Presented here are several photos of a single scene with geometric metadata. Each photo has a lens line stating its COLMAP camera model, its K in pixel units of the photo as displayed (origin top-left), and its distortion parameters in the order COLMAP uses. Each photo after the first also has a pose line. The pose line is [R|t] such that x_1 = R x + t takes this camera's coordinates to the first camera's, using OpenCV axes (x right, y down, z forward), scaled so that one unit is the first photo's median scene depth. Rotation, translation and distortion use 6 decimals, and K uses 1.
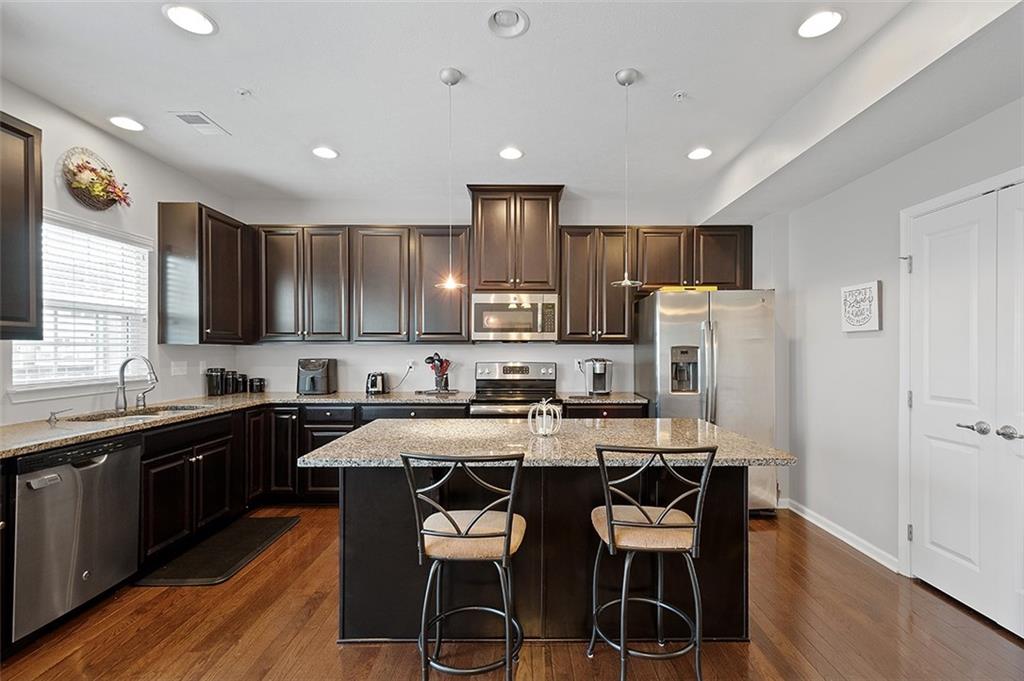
lens RADIAL K [[450.0, 0, 523.4], [0, 450.0, 348.7], [0, 0, 1]] dist [0.005719, -0.000341]
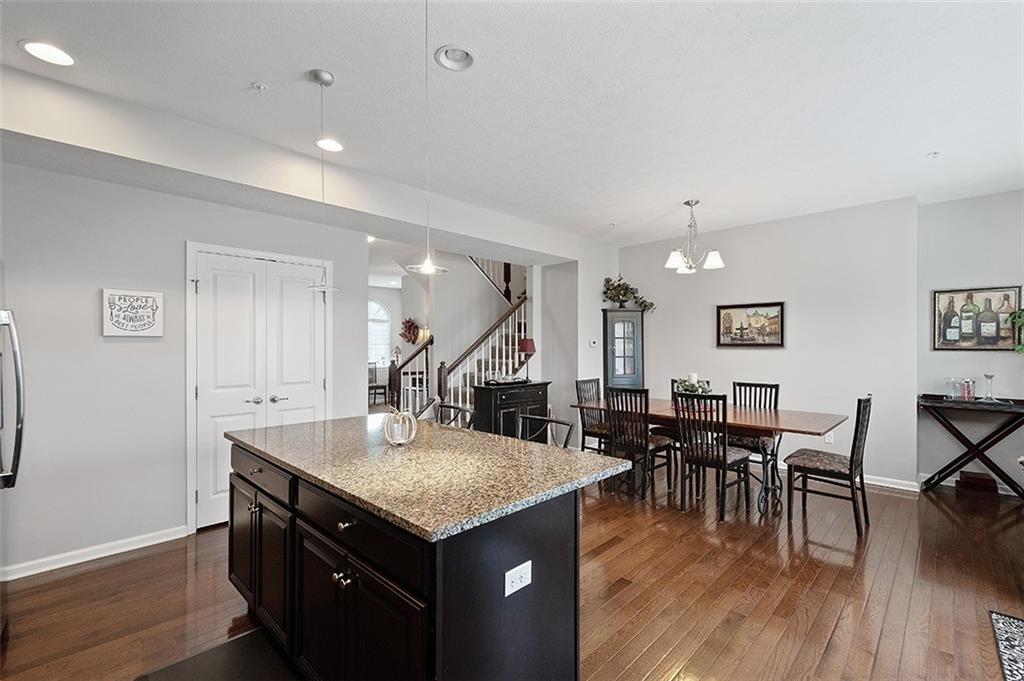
lens RADIAL K [[450.0, 0, 523.4], [0, 450.0, 348.7], [0, 0, 1]] dist [0.005719, -0.000341]
pose [[-0.721504, -0.001604, 0.692408, -0.490241], [0.000116, 0.999997, 0.002437, -0.010357], [-0.692410, 0.001839, -0.721502, 0.905619]]
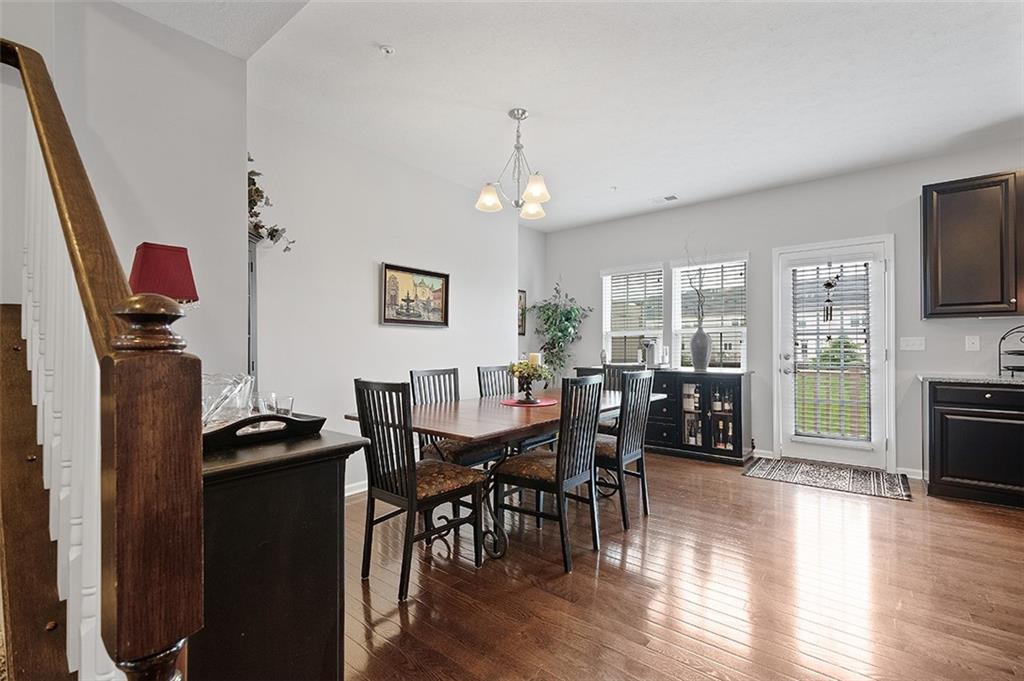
lens RADIAL K [[443.0, 0, 520.6], [0, 443.0, 346.3], [0, 0, 1]] dist [-0.002202, -0.000736]
pose [[-0.635230, 0.000890, -0.772322, 0.647991], [0.006440, 0.999971, -0.004145, 0.045839], [0.772296, -0.007606, -0.635217, 0.268691]]
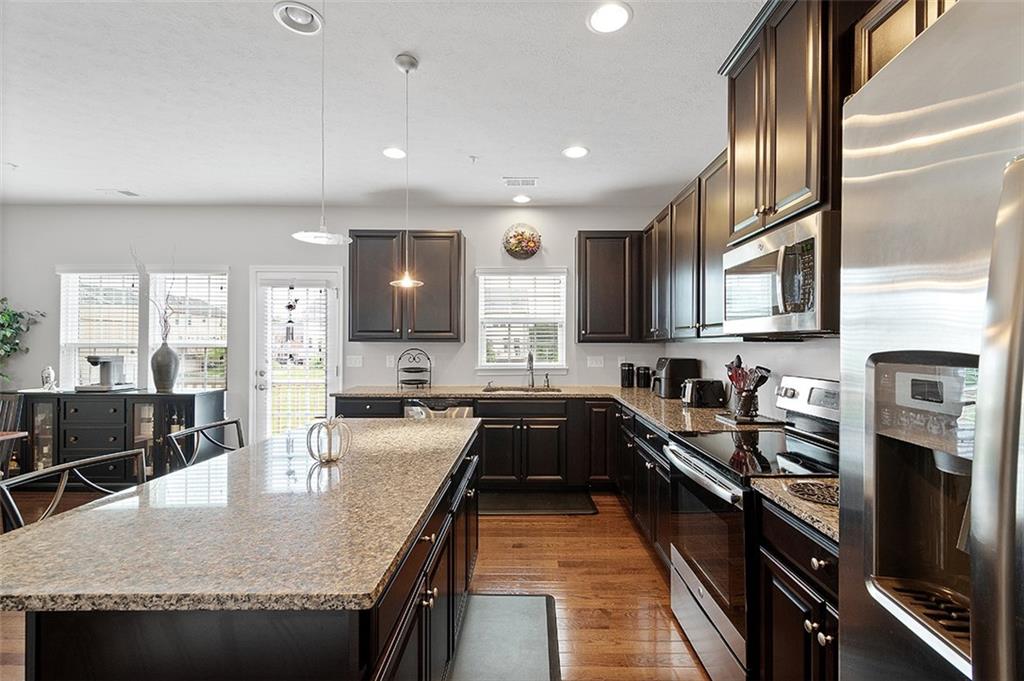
lens RADIAL K [[450.7, 0, 524.3], [0, 450.7, 342.6], [0, 0, 1]] dist [0.016565, -0.005487]
pose [[-0.014826, -0.000565, -0.999890, 0.506916], [0.001334, 0.999999, -0.000585, -0.009841], [0.999889, -0.001342, -0.014826, 0.813137]]
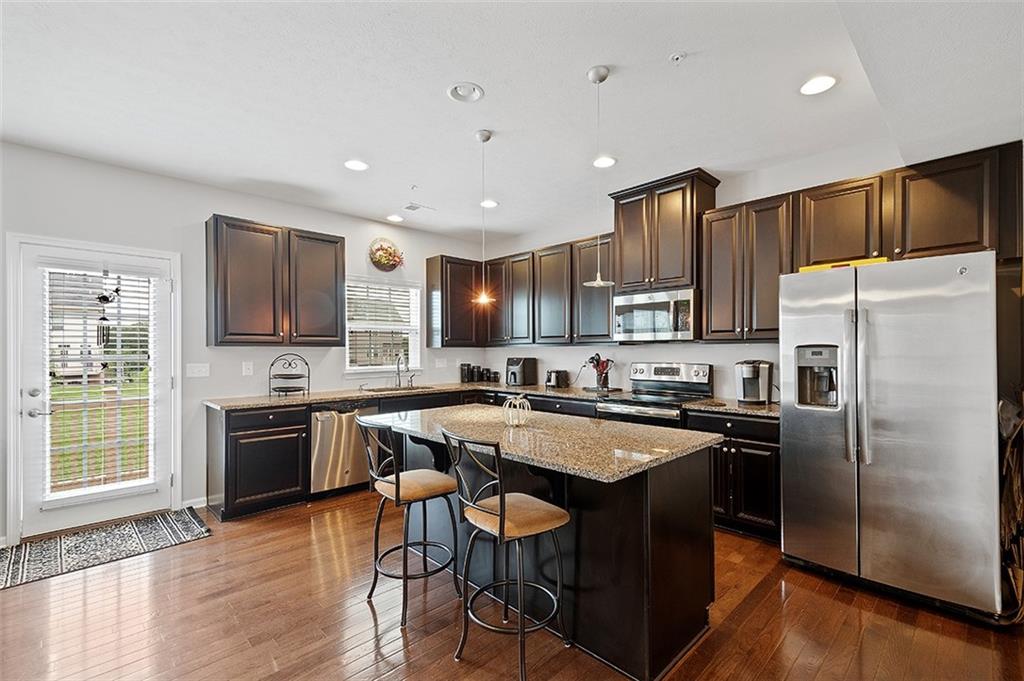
lens RADIAL K [[450.0, 0, 523.4], [0, 450.0, 348.7], [0, 0, 1]] dist [0.005719, -0.000341]
pose [[0.700066, -0.005718, -0.714055, 0.525180], [0.006840, 0.999976, -0.001301, -0.002043], [0.714045, -0.003973, 0.700089, 0.125926]]
